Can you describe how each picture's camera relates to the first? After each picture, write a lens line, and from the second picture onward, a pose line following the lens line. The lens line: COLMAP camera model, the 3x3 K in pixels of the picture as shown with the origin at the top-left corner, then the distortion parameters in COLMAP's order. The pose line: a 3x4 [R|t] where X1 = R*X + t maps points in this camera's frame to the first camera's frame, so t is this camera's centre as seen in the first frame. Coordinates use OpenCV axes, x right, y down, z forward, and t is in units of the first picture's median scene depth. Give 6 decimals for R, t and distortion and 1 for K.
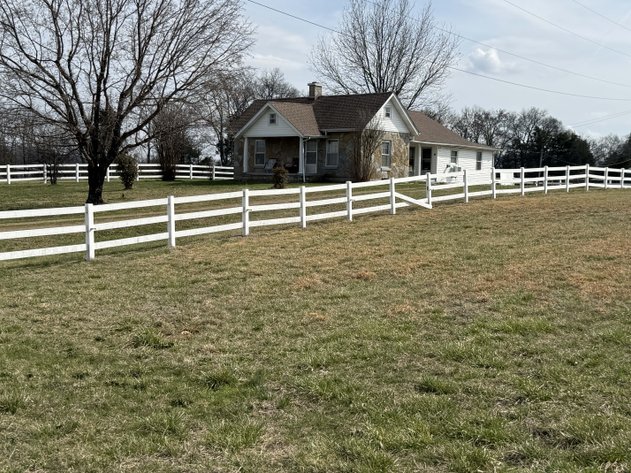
lens RADIAL K [[850.4, 0, 315.5], [0, 850.4, 236.5], [0, 0, 1]] dist [0.198114, -0.018096]
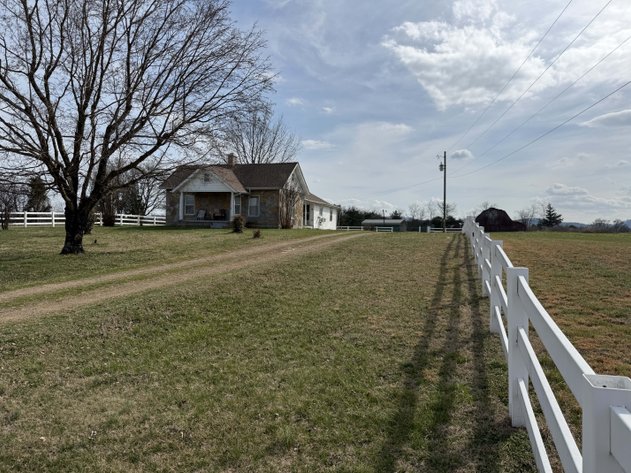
lens RADIAL K [[442.2, 0, 315.5], [0, 442.2, 236.5], [0, 0, 1]] dist [0.002052, 0.003412]
pose [[0.944949, -0.000490, 0.327217, -0.115308], [0.015206, 0.998984, -0.042415, -0.021381], [-0.326864, 0.045056, 0.943997, 0.341269]]
